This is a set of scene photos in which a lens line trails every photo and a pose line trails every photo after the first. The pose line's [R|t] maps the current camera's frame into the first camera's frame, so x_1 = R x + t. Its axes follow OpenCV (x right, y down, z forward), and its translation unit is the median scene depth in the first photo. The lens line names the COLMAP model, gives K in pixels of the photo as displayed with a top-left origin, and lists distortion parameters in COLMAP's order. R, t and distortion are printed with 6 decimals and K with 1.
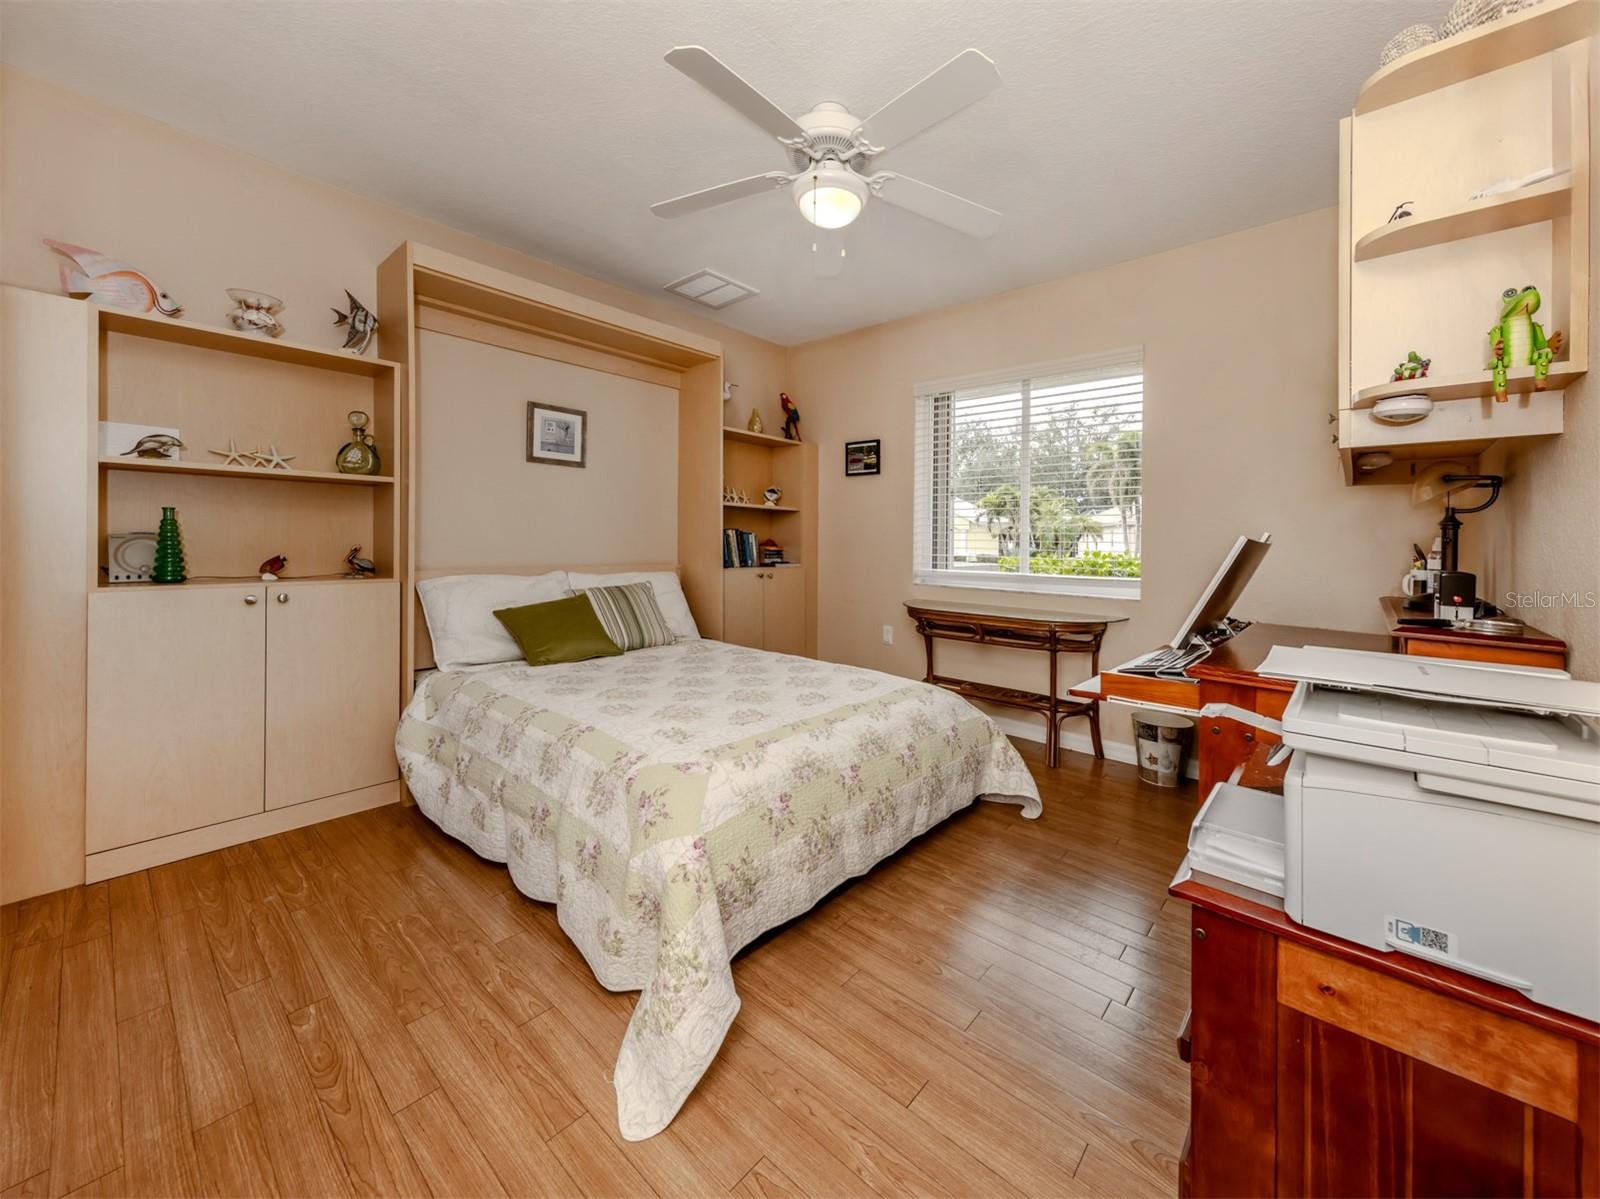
lens RADIAL K [[628.2, 0, 817.1], [0, 628.2, 573.2], [0, 0, 1]] dist [0.008011, -0.000687]
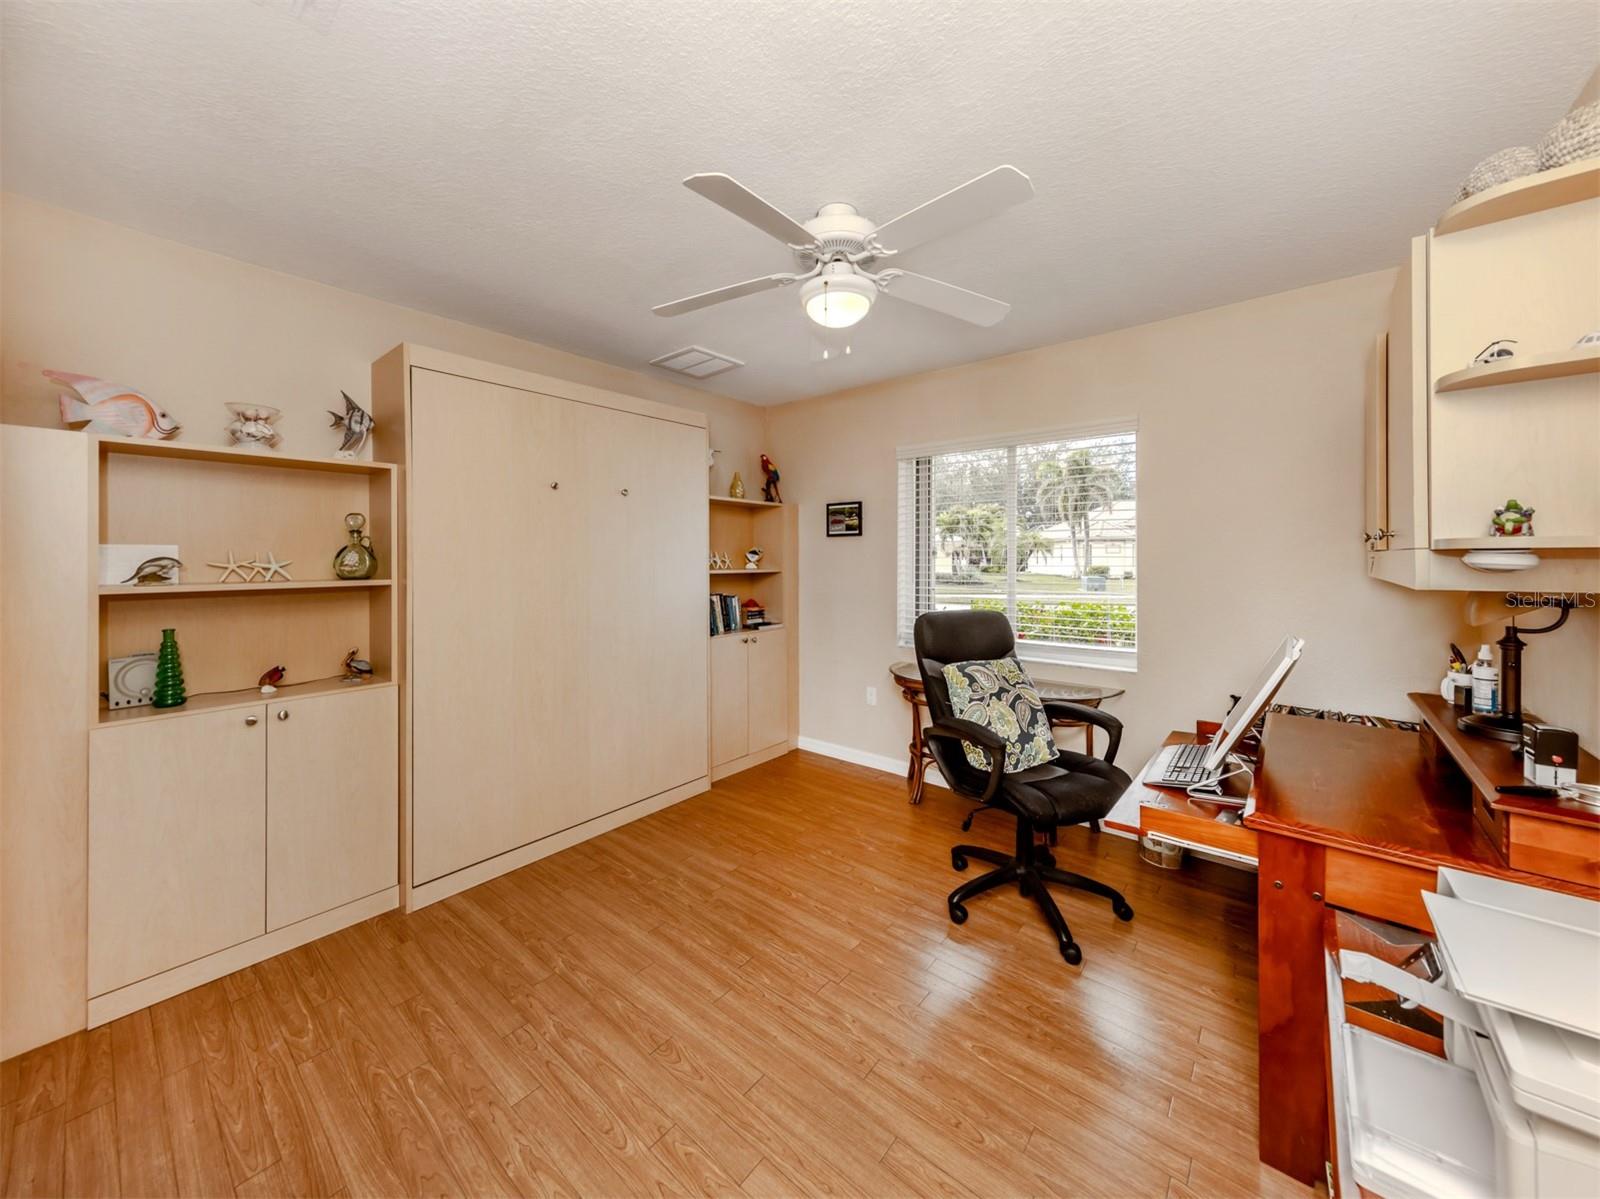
lens RADIAL K [[596.5, 0, 750.6], [0, 596.5, 560.6], [0, 0, 1]] dist [0.008361, -0.000557]
pose [[0.999844, -0.011026, -0.013777, -0.108811], [0.010978, 0.999934, -0.003514, -0.196985], [0.013815, 0.003362, 0.999899, 0.081224]]
